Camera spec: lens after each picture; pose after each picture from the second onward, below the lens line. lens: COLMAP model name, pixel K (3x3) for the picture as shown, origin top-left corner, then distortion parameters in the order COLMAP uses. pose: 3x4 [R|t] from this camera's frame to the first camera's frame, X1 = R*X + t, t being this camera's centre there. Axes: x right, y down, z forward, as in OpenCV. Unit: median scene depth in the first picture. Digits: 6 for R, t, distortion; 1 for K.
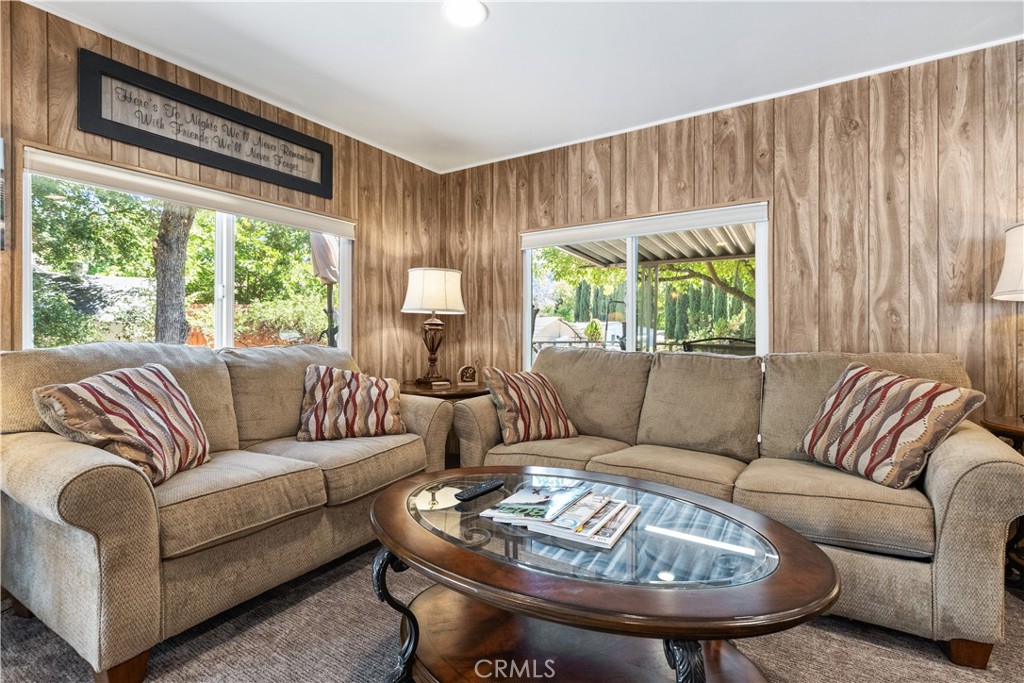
lens RADIAL K [[479.9, 0, 513.8], [0, 479.9, 332.2], [0, 0, 1]] dist [-0.000178, -0.000008]
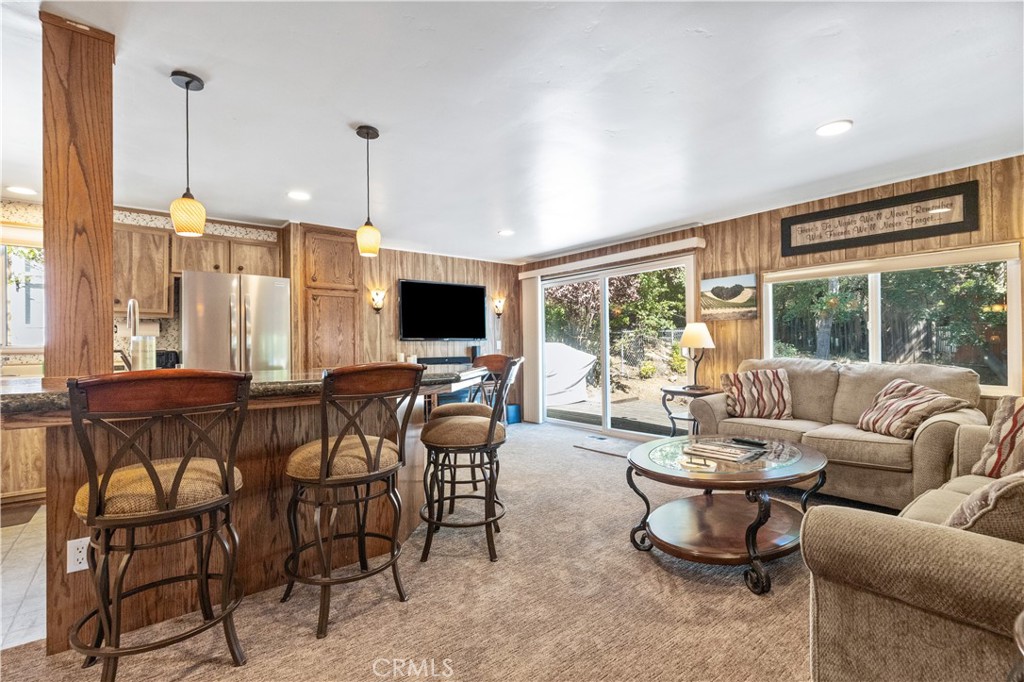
lens RADIAL K [[462.9, 0, 511.0], [0, 462.9, 344.0], [0, 0, 1]] dist [0.006237, -0.000526]
pose [[-0.316218, -0.003193, -0.948681, 0.952834], [0.006966, 0.999960, -0.005688, -0.023938], [0.948661, -0.008407, -0.316183, 0.340786]]
